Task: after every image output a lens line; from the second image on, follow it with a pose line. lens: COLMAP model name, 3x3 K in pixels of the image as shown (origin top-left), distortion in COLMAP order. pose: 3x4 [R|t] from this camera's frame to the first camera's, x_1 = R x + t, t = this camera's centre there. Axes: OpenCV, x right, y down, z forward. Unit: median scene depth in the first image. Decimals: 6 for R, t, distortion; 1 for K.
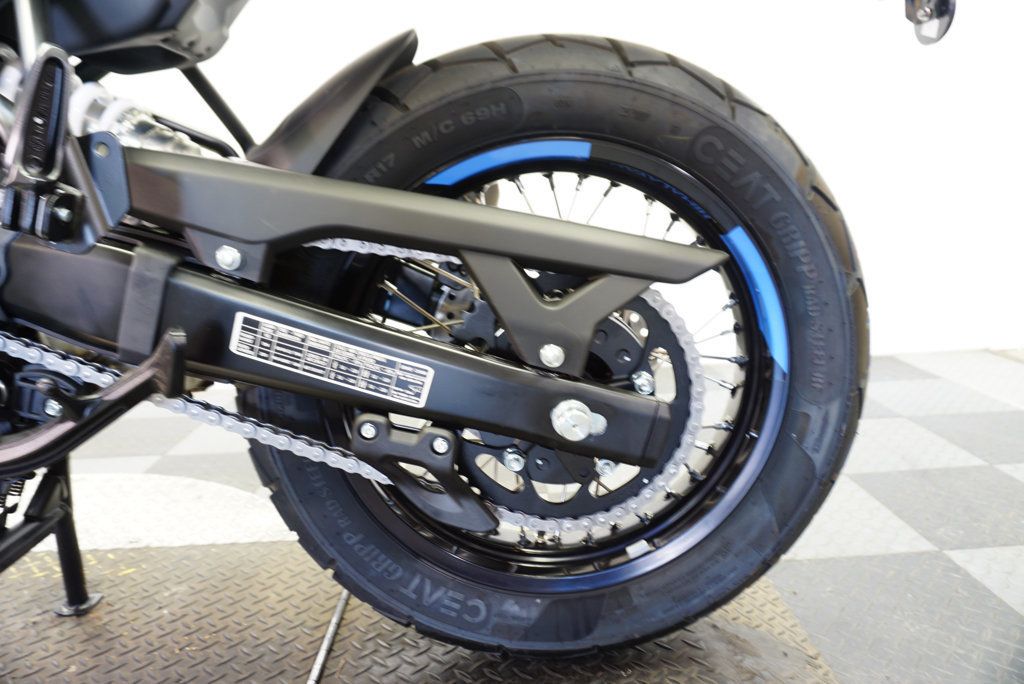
lens RADIAL K [[683.9, 0, 509.8], [0, 683.9, 334.8], [0, 0, 1]] dist [-0.040000, 0.032678]
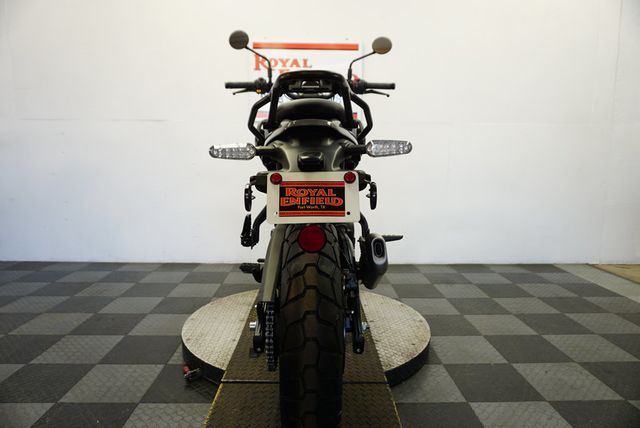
lens RADIAL K [[427.4, 0, 321.0], [0, 427.4, 212.3], [0, 0, 1]] dist [-0.040000, 0.032678]
pose [[0.998578, 0.052513, 0.009216, -1.164727], [-0.051529, 0.994956, -0.086063, 0.058808], [-0.013689, 0.085465, 0.996247, -2.118448]]
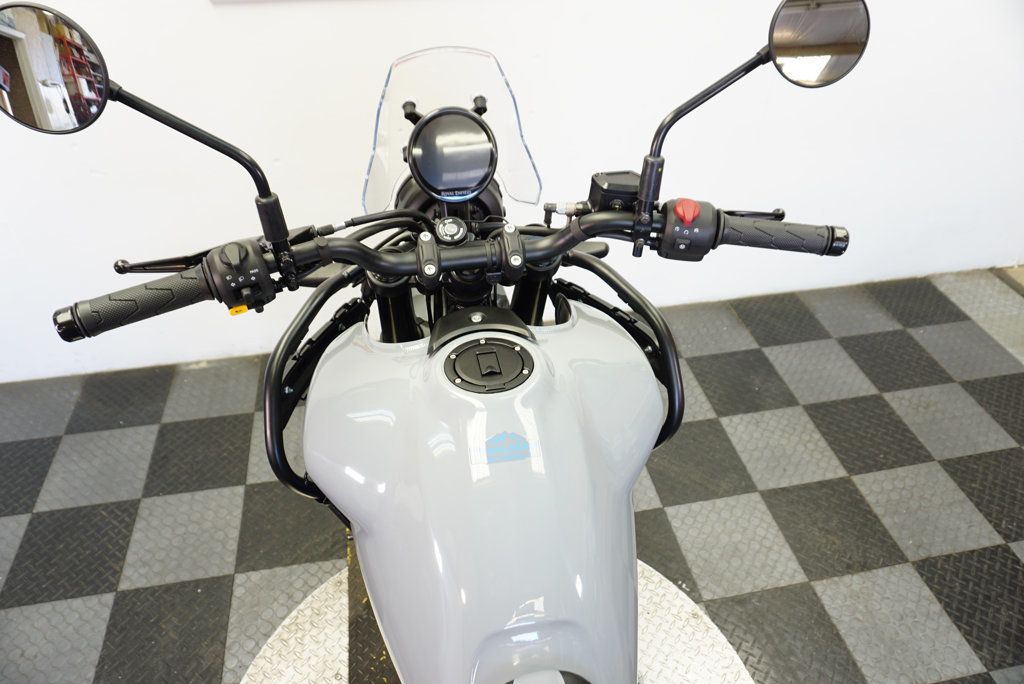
lens RADIAL K [[683.9, 0, 510.5], [0, 683.9, 342.3], [0, 0, 1]] dist [-0.040000, 0.032678]
pose [[0.986123, -0.067176, 0.151819, -1.380815], [-0.012965, 0.880527, 0.473819, -1.530358], [-0.165510, -0.469212, 0.867437, -0.095517]]
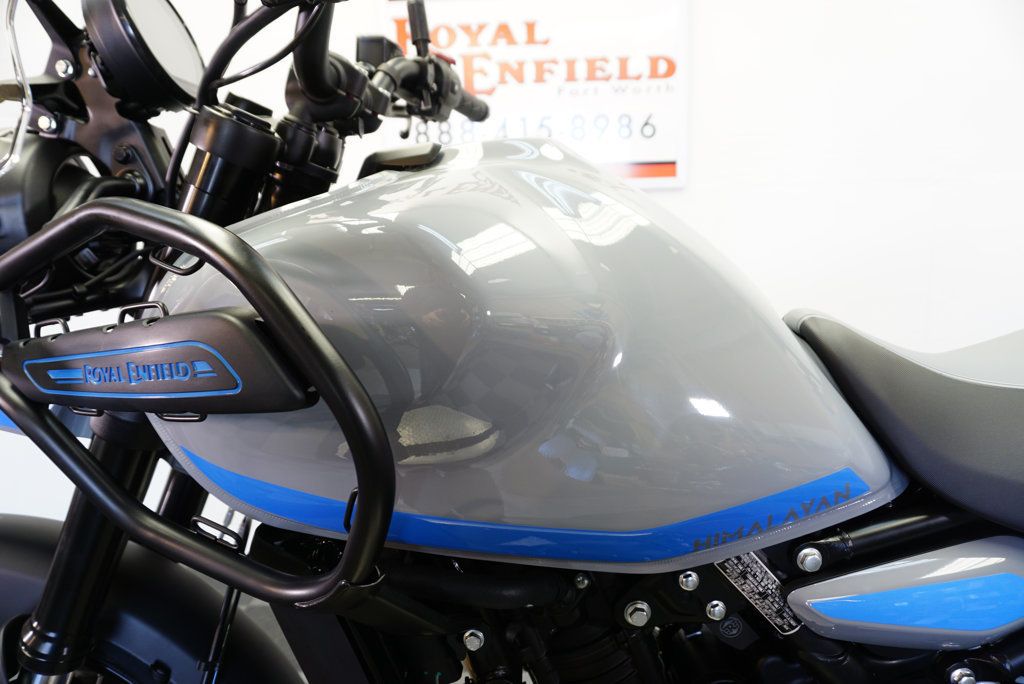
lens RADIAL K [[683.9, 0, 511.7], [0, 683.9, 344.9], [0, 0, 1]] dist [-0.040000, 0.032678]
pose [[0.997806, 0.022950, -0.062093, -1.267355], [-0.025490, 0.998857, -0.040439, -0.654783], [0.061094, 0.041933, 0.997251, -0.110736]]
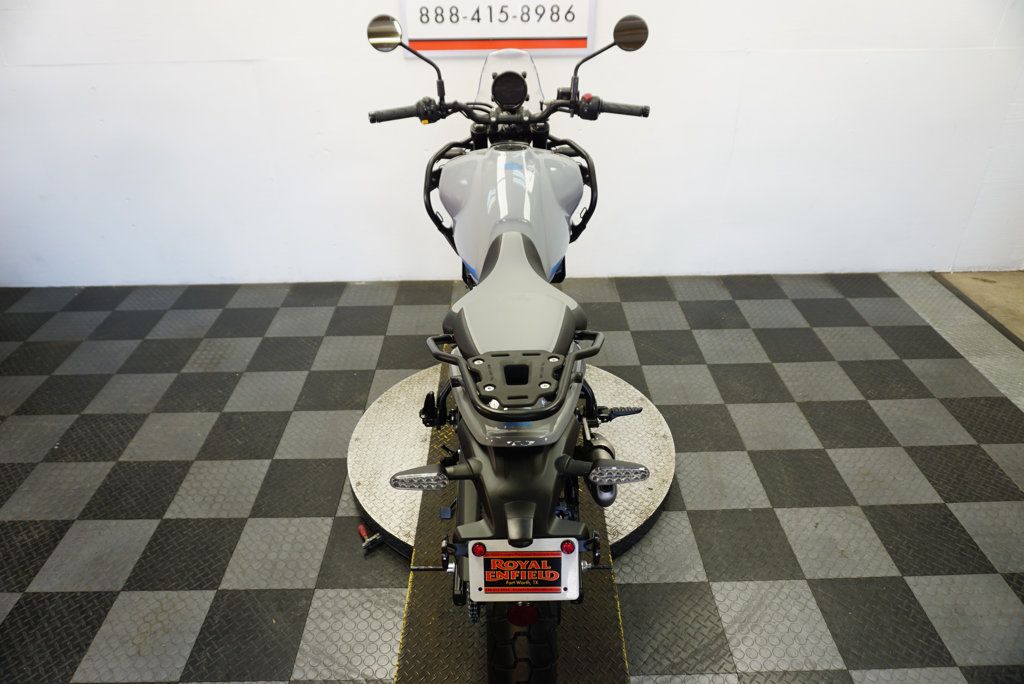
lens RADIAL K [[683.9, 0, 514.1], [0, 683.9, 337.5], [0, 0, 1]] dist [-0.040000, 0.032678]
pose [[0.999406, 0.032696, 0.010880, -1.239057], [-0.034455, 0.944017, 0.328092, -1.172186], [0.000456, -0.328272, 0.944583, -2.274897]]
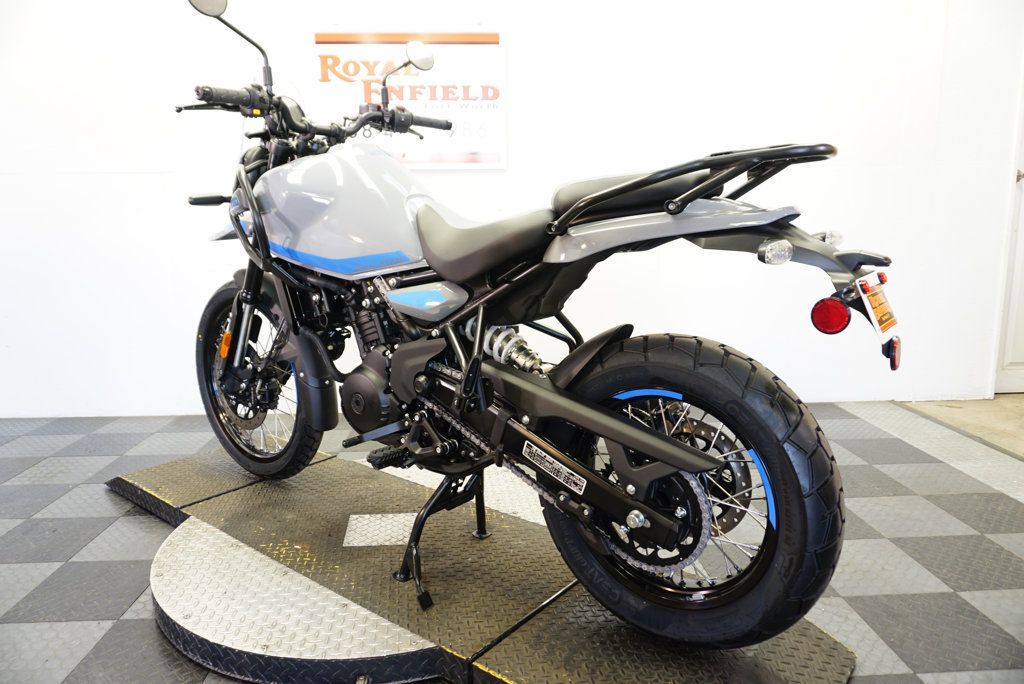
lens RADIAL K [[683.9, 0, 510.3], [0, 683.9, 344.1], [0, 0, 1]] dist [-0.040000, 0.032678]
pose [[0.767485, 0.152323, -0.622707, 0.898767], [-0.159769, 0.986159, 0.044314, -0.397942], [0.620838, 0.065479, 0.781199, -0.886873]]
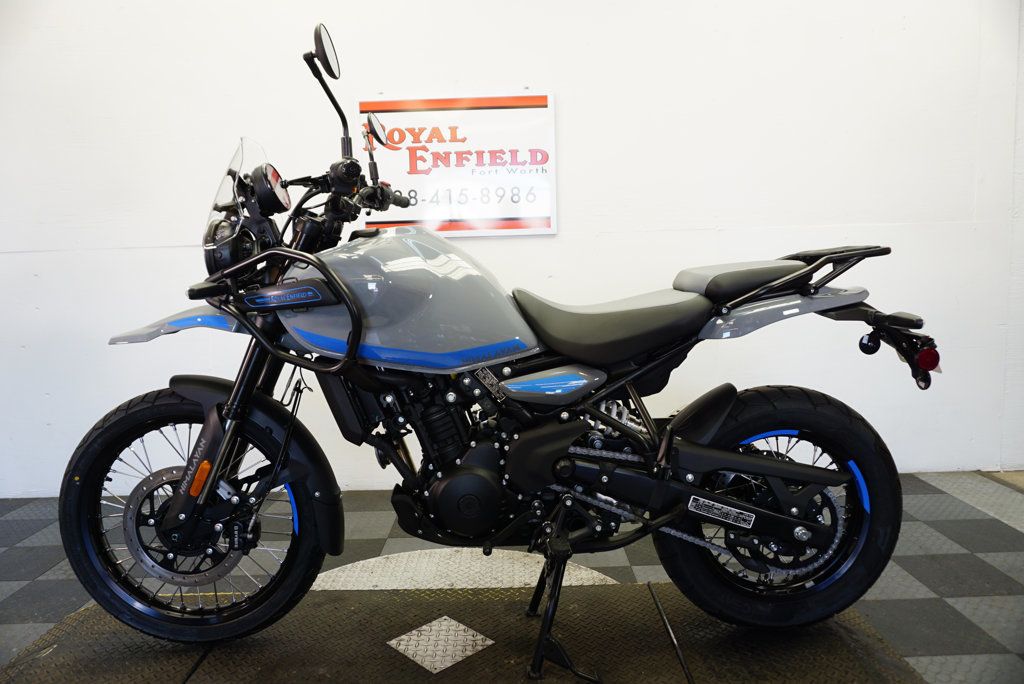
lens RADIAL K [[683.9, 0, 510.7], [0, 683.9, 343.9], [0, 0, 1]] dist [-0.040000, 0.032678]
pose [[0.999640, 0.016794, -0.020939, -0.896222], [-0.018706, 0.995326, -0.094747, -0.312534], [0.019250, 0.095105, 0.995281, -1.615562]]
